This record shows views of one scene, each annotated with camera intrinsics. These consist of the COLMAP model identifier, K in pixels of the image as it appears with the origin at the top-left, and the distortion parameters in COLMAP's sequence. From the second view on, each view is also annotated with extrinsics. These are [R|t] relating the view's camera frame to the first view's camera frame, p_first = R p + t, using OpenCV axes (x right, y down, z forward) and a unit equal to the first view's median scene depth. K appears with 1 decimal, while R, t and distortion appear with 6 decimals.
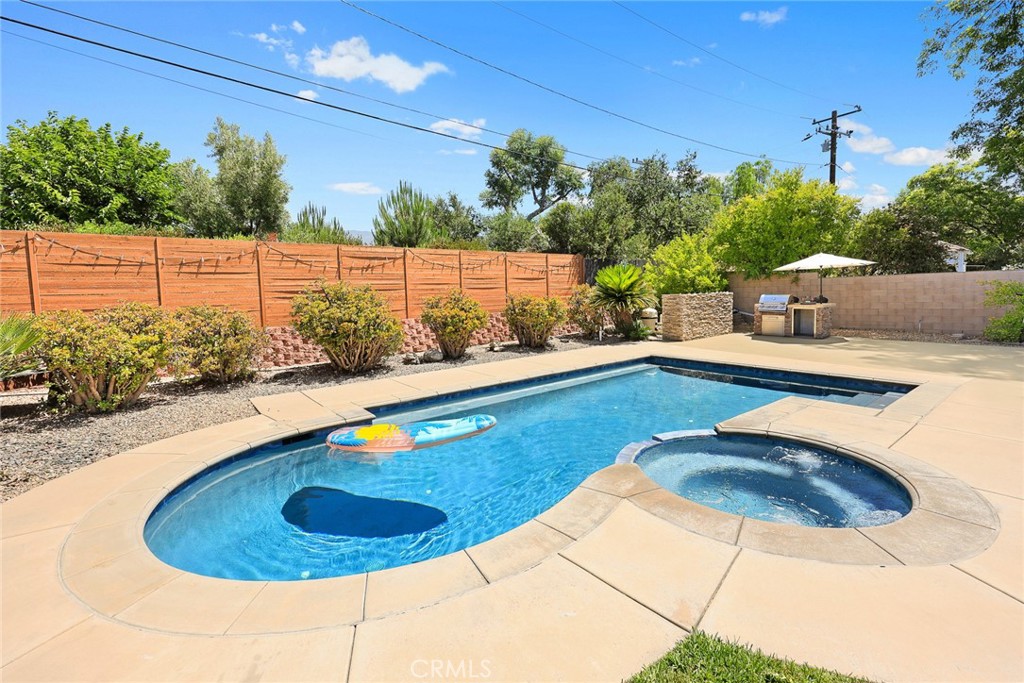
lens RADIAL K [[531.8, 0, 512.0], [0, 531.8, 341.5], [0, 0, 1]] dist [0.018163, -0.000515]
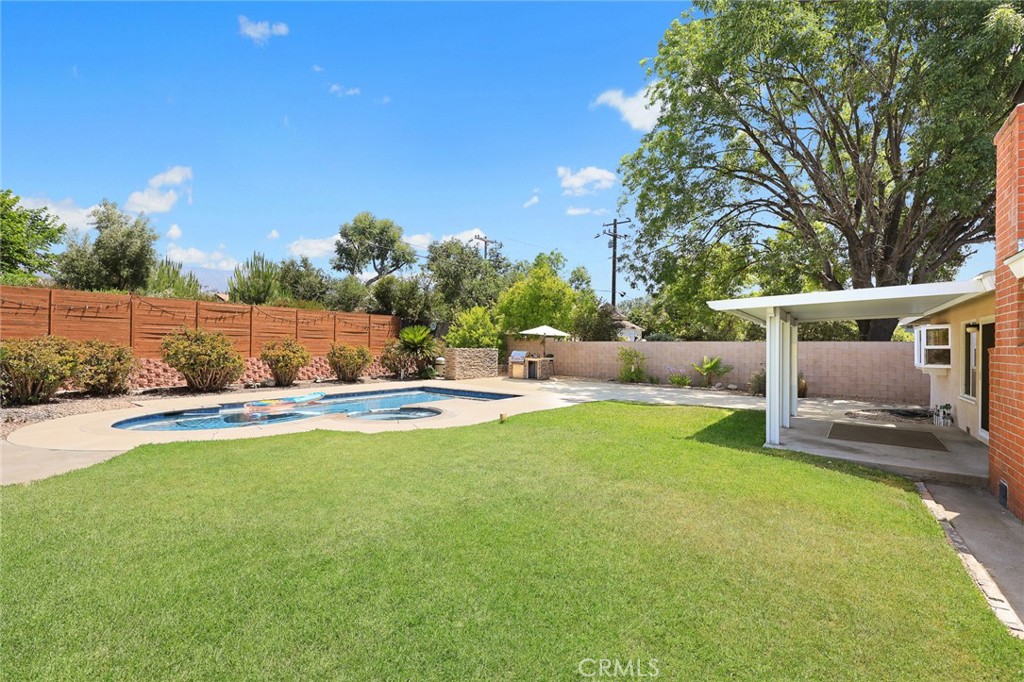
lens RADIAL K [[531.8, 0, 512.0], [0, 531.8, 341.0], [0, 0, 1]] dist [0.018163, -0.000515]
pose [[0.969055, 0.044519, 0.242798, 0.103879], [-0.018680, 0.994008, -0.107704, 0.044256], [-0.246138, 0.099835, 0.964079, -0.424730]]
